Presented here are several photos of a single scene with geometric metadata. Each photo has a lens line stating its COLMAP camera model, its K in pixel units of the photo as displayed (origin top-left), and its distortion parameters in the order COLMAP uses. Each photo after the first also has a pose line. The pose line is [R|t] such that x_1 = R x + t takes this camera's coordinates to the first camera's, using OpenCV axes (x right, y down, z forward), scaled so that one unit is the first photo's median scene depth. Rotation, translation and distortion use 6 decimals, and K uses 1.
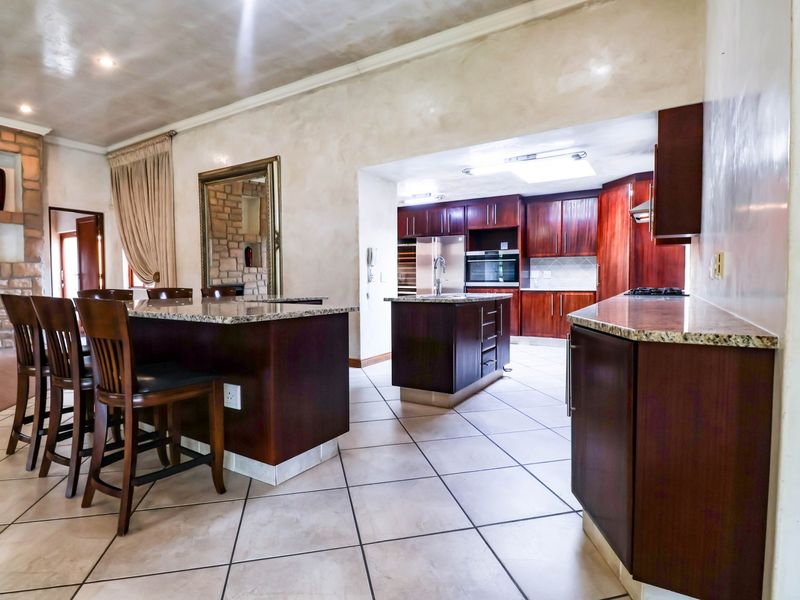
lens RADIAL K [[428.5, 0, 401.2], [0, 428.5, 296.5], [0, 0, 1]] dist [-0.007887, -0.003405]
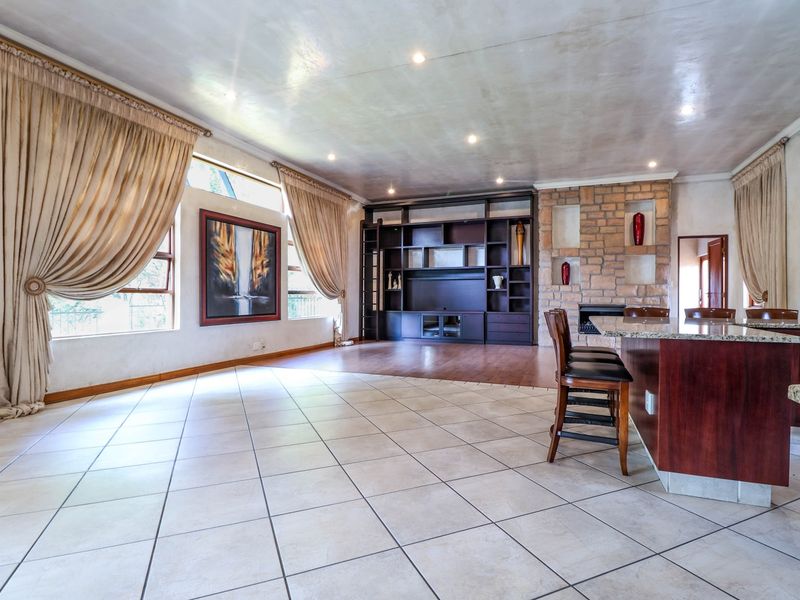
lens RADIAL K [[428.5, 0, 399.5], [0, 428.5, 299.1], [0, 0, 1]] dist [-0.007887, -0.003405]
pose [[0.170913, 0.011473, -0.985219, 0.230802], [-0.044396, 0.999006, 0.003932, -0.008093], [0.984285, 0.043068, 0.171252, 0.042846]]
